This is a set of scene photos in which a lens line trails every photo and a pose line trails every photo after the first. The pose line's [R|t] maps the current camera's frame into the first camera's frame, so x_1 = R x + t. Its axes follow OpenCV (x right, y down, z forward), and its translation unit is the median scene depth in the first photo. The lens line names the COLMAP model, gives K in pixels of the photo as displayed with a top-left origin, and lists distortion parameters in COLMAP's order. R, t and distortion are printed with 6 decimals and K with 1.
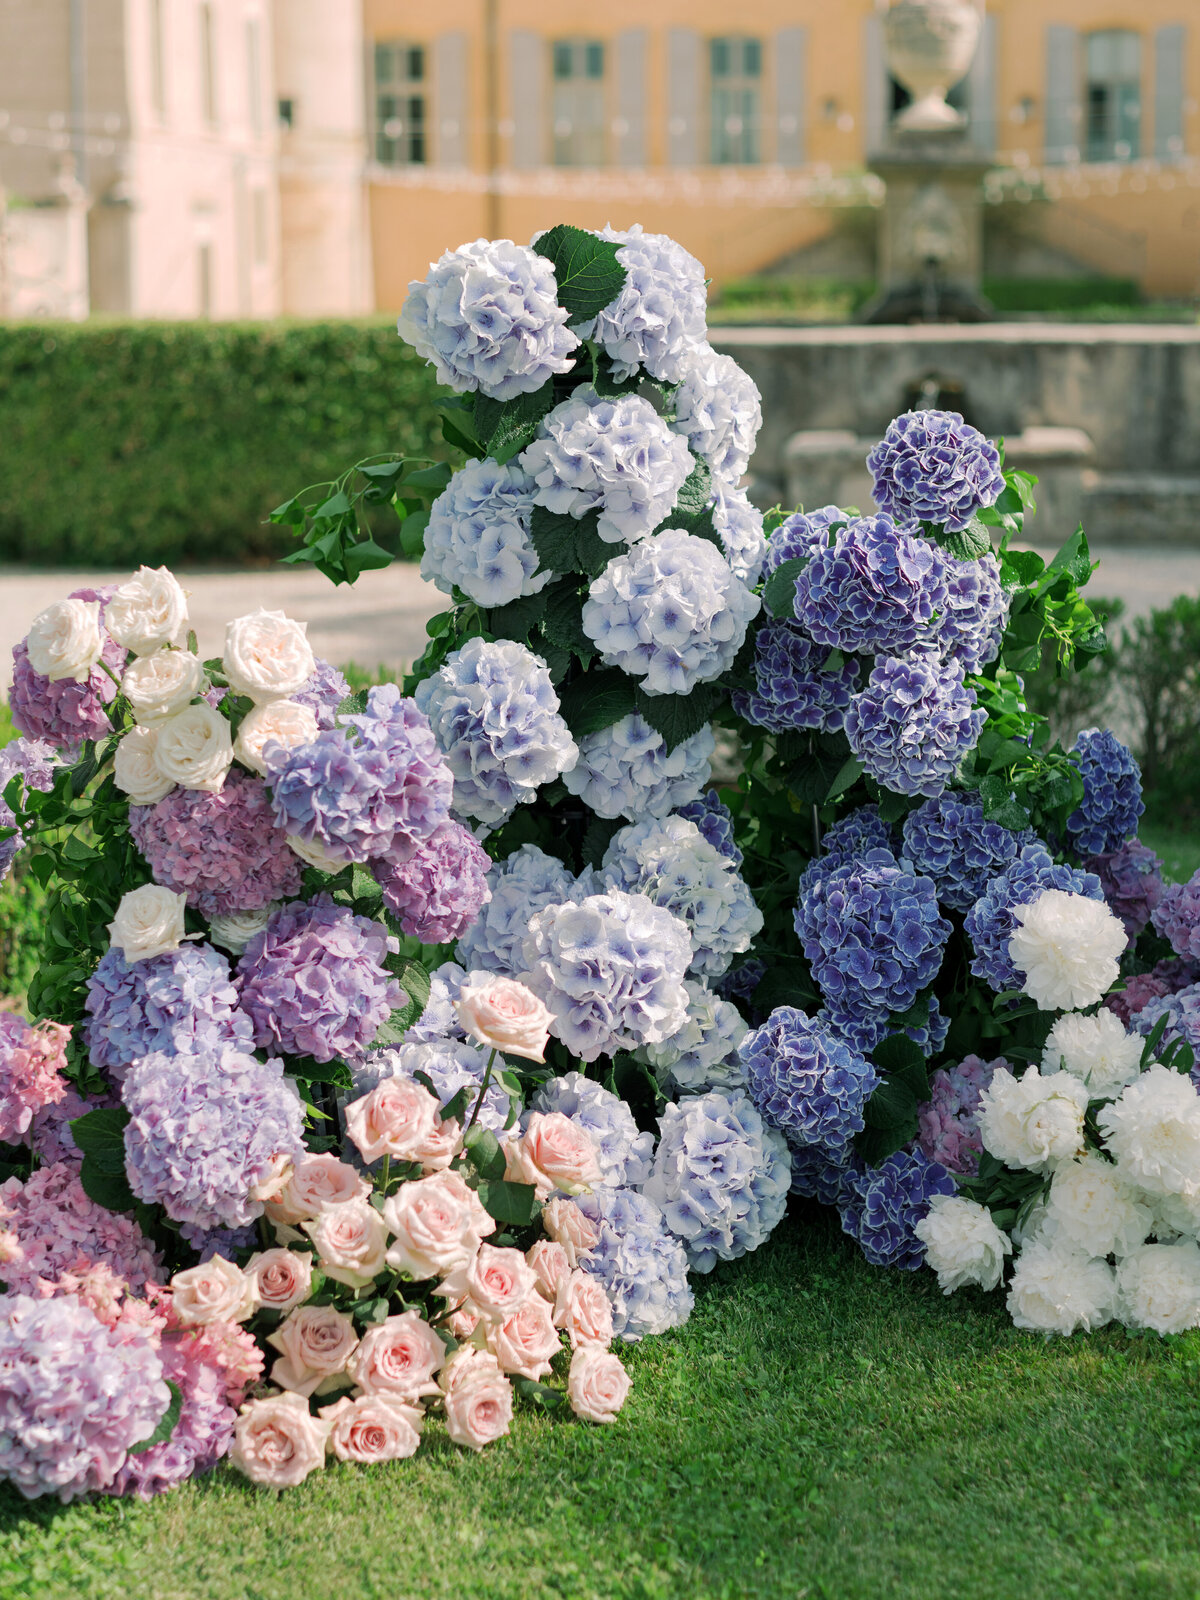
lens RADIAL K [[2916.7, 0, 599.6], [0, 2916.7, 802.0], [0, 0, 1]] dist [-0.115997, 0.000000]
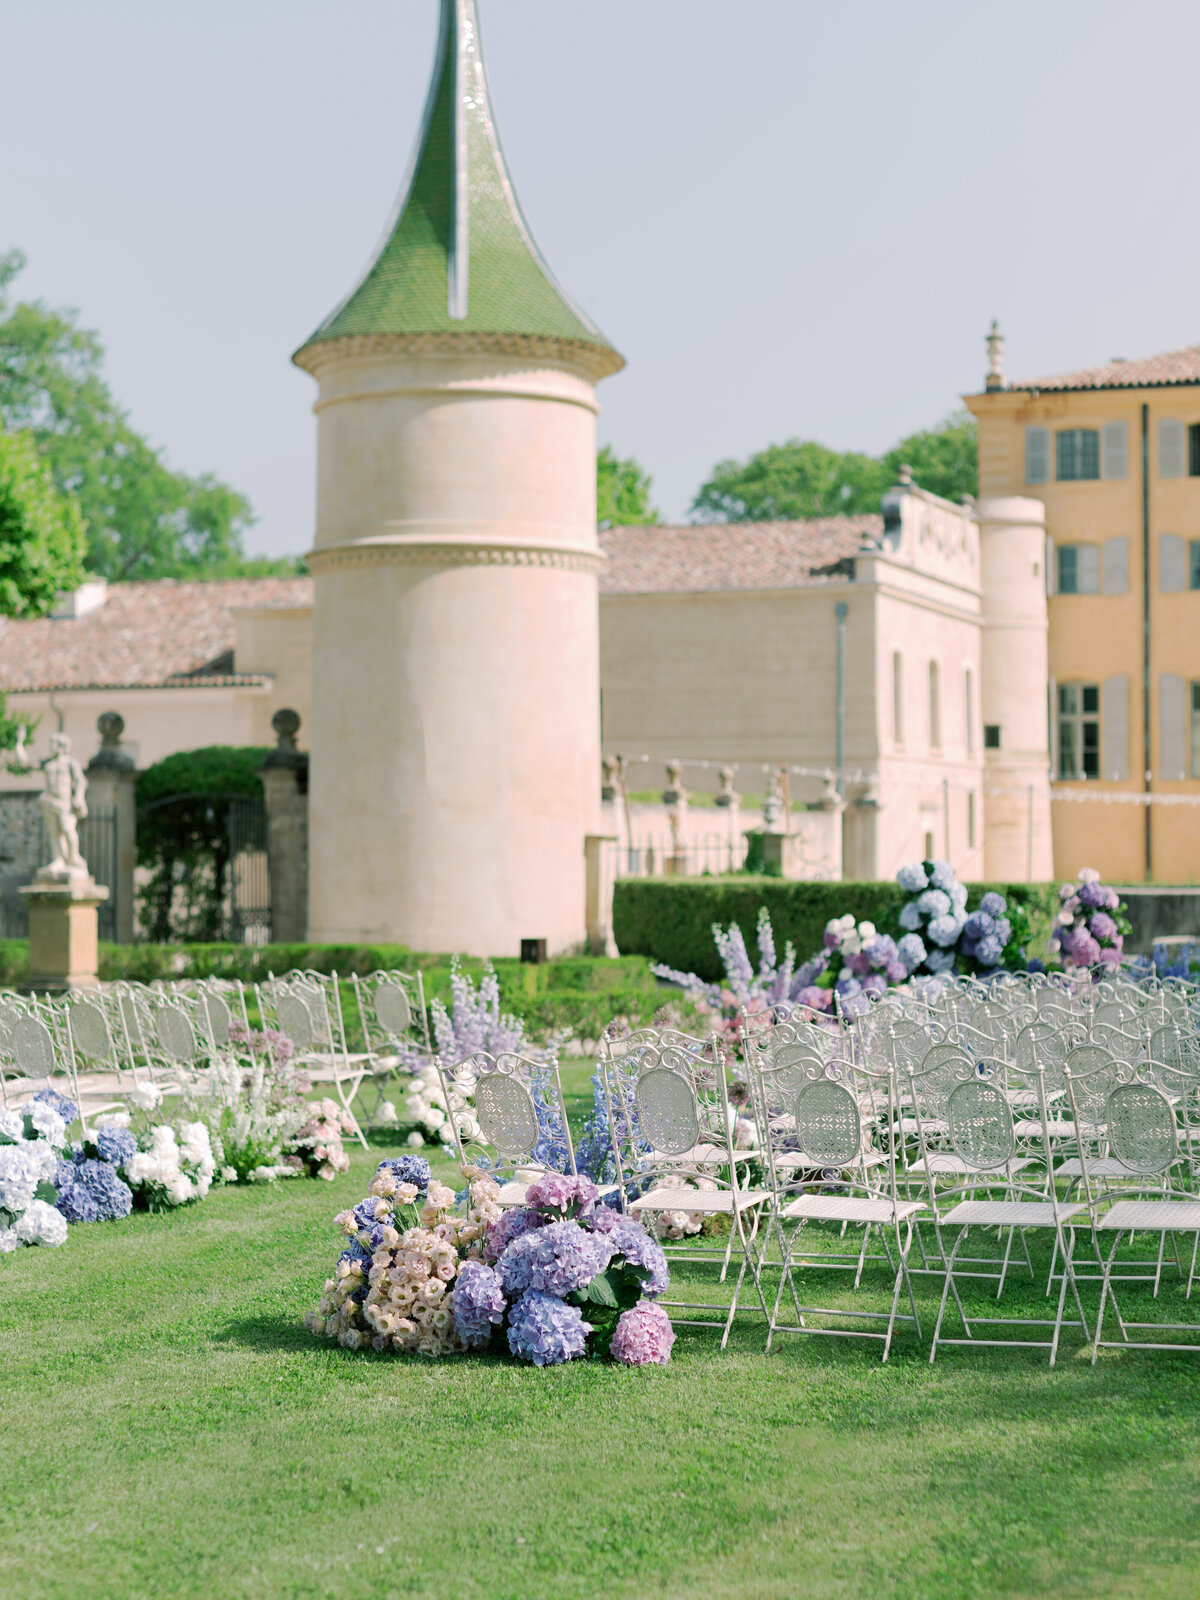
lens RADIAL K [[2916.7, 0, 599.6], [0, 2916.7, 801.0], [0, 0, 1]] dist [-0.115997, 0.000000]
pose [[0.967180, 0.001037, -0.254090, 0.754357], [-0.050580, 0.980764, -0.188529, 0.726527], [0.249007, 0.195194, 0.948628, -4.195333]]
